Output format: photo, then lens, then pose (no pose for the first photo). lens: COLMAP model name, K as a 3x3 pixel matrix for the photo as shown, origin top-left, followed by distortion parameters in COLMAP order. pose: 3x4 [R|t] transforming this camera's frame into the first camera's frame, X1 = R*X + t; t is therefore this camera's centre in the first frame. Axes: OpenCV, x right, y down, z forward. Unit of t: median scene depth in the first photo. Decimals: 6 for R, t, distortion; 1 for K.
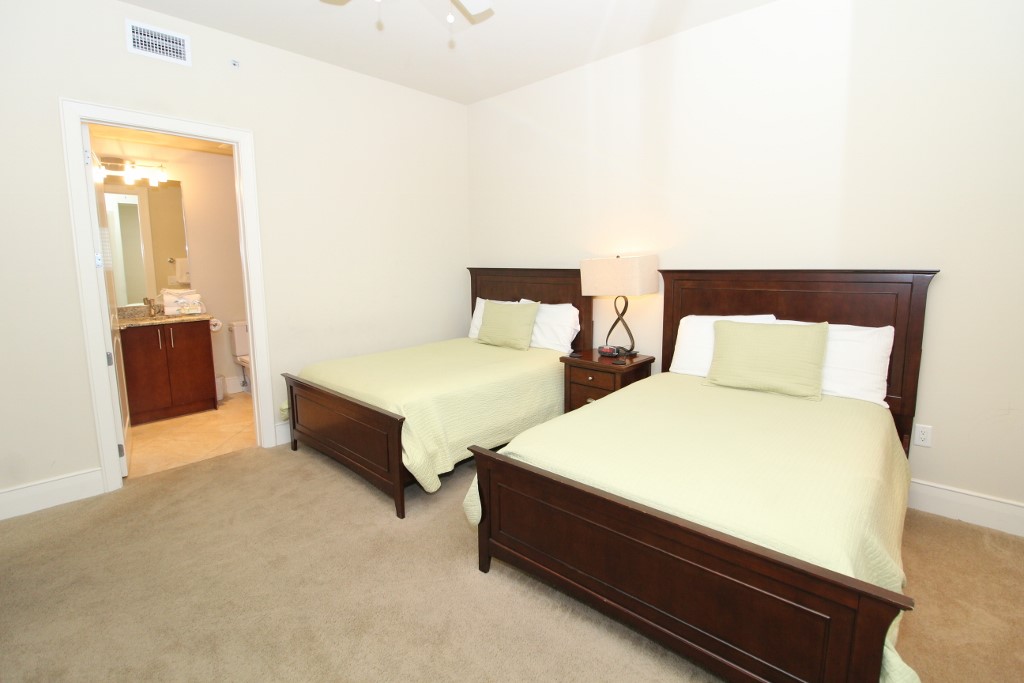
lens RADIAL K [[480.1, 0, 514.6], [0, 480.1, 336.1], [0, 0, 1]] dist [0.003939, -0.000088]
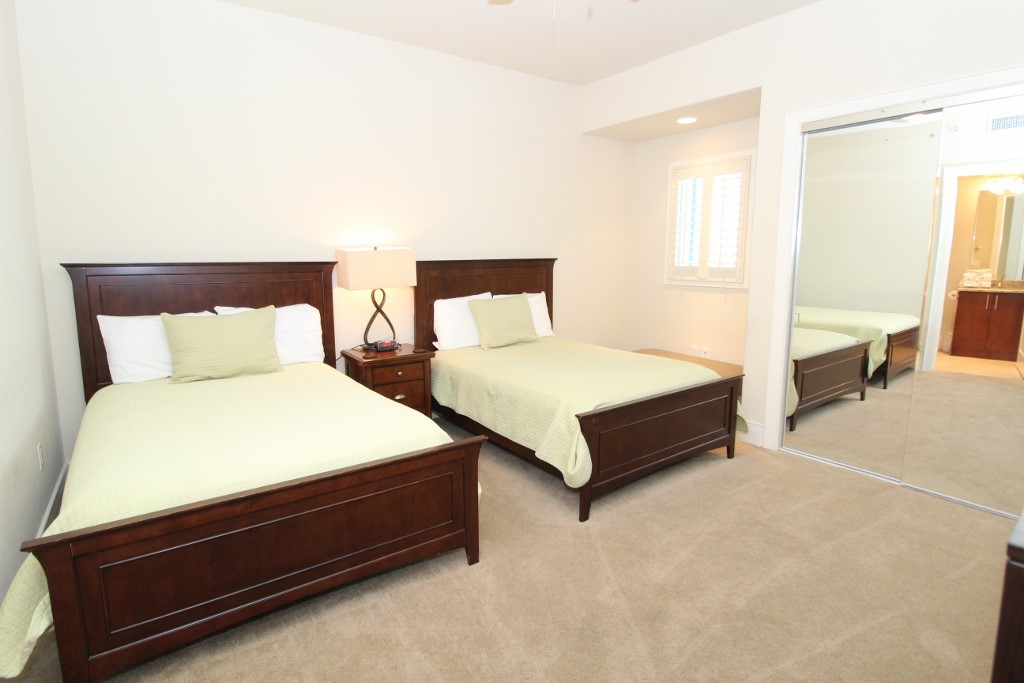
lens RADIAL K [[514.7, 0, 518.3], [0, 514.7, 339.7], [0, 0, 1]] dist [-0.003678, -0.000001]
pose [[0.207520, -0.160682, 0.964944, -0.797951], [0.144026, 0.980686, 0.132330, -0.083524], [-0.967570, 0.111516, 0.226655, 0.529720]]
